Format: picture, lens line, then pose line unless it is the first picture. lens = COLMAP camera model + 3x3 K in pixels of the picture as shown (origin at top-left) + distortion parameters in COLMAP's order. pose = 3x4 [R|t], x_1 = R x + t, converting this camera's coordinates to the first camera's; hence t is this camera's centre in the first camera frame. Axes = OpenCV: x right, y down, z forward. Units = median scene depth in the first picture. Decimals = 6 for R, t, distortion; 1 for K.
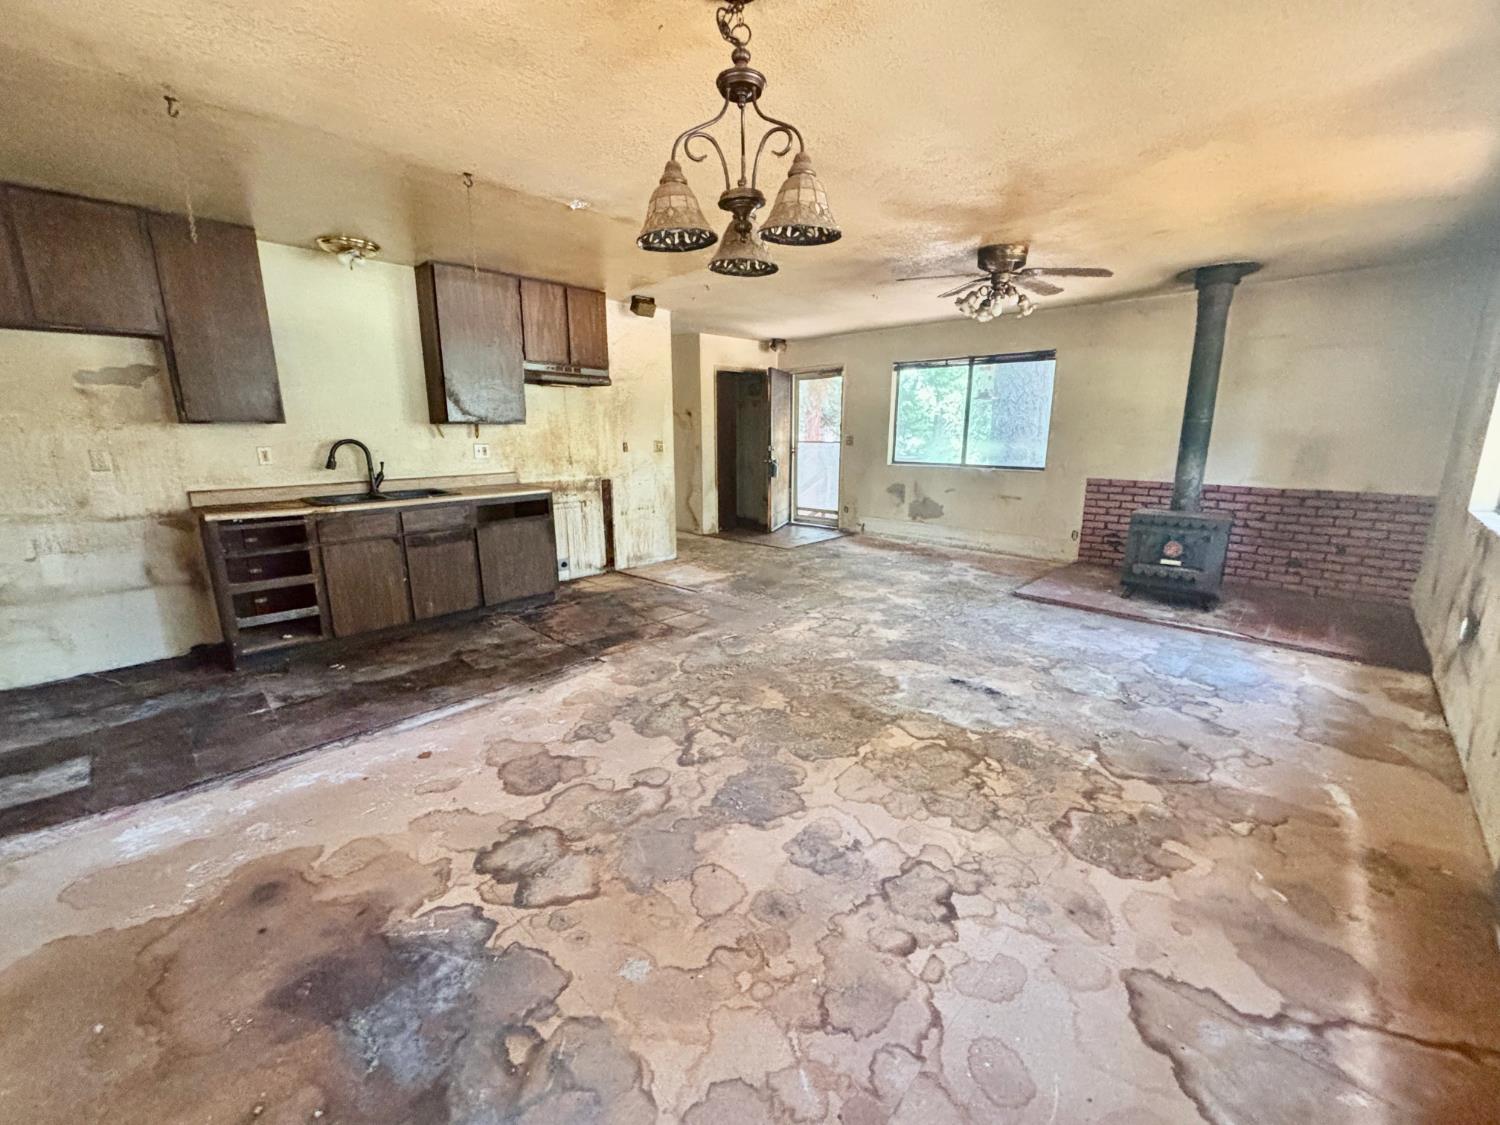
lens RADIAL K [[603.3, 0, 750.0], [0, 603.3, 562.5], [0, 0, 1]] dist [-0.000774, -0.000298]
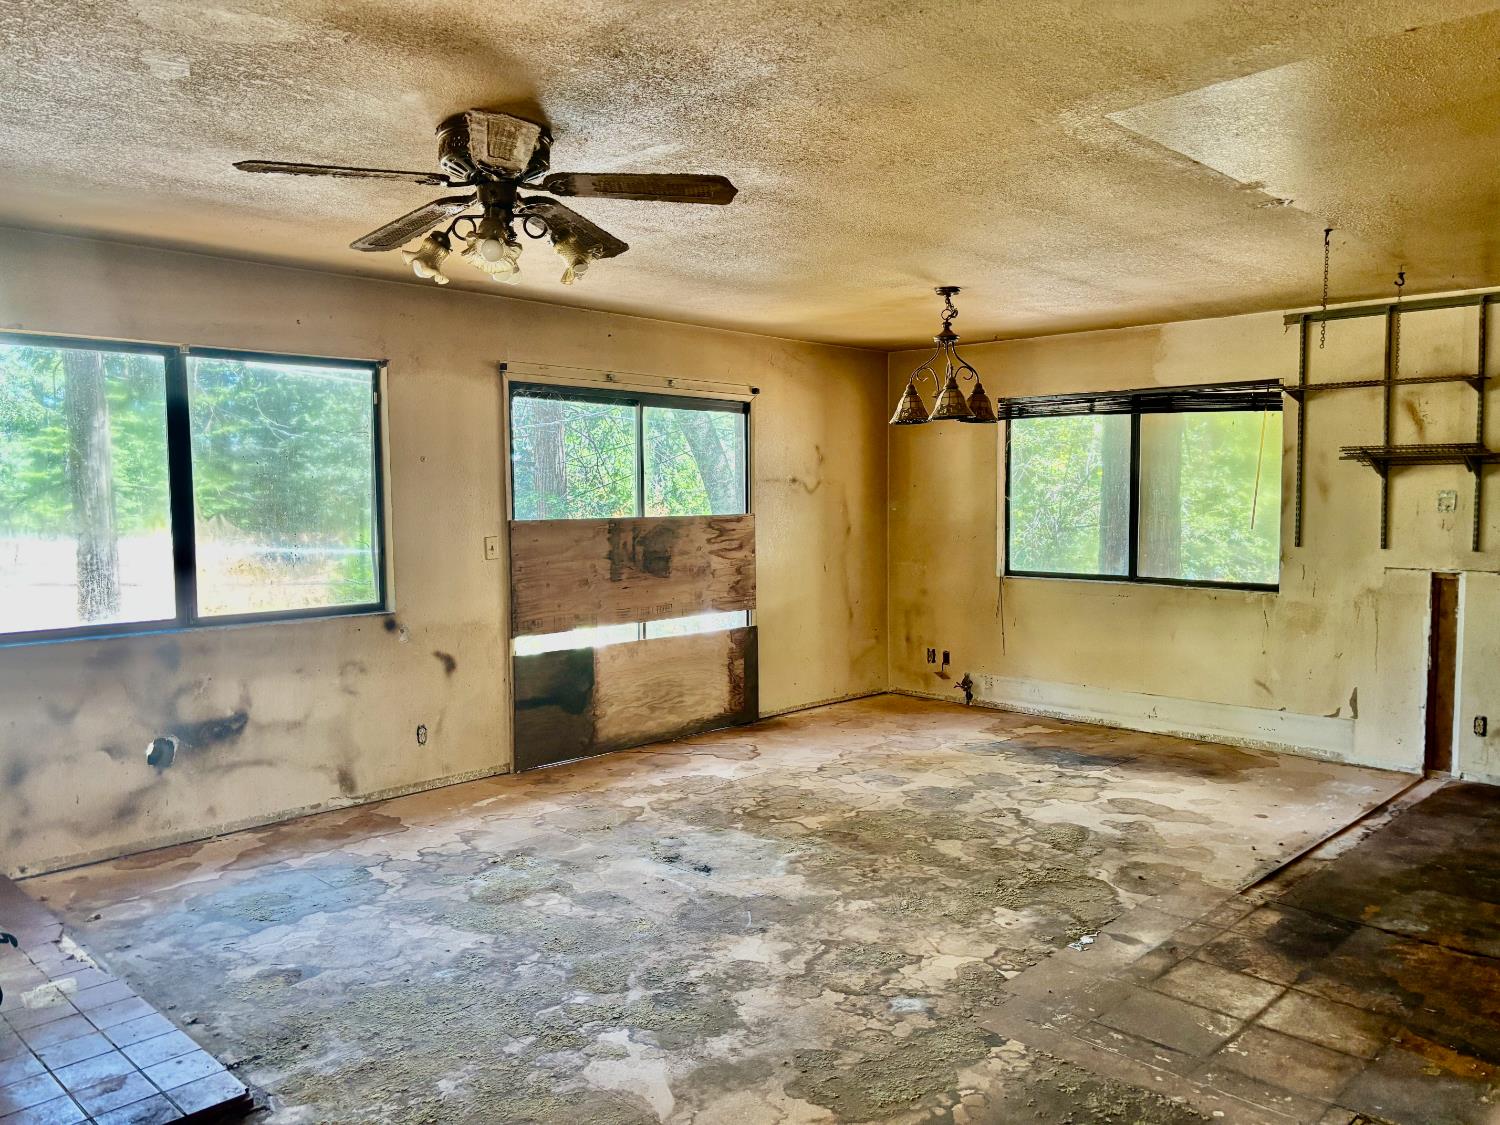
lens RADIAL K [[1146.1, 0, 750.0], [0, 1146.1, 562.5], [0, 0, 1]] dist [0.000999, -0.001655]
pose [[-0.999962, 0.008401, 0.002449, 0.314956], [0.008750, 0.960051, 0.279687, -0.603407], [-0.000002, 0.279698, -0.960088, 2.476939]]
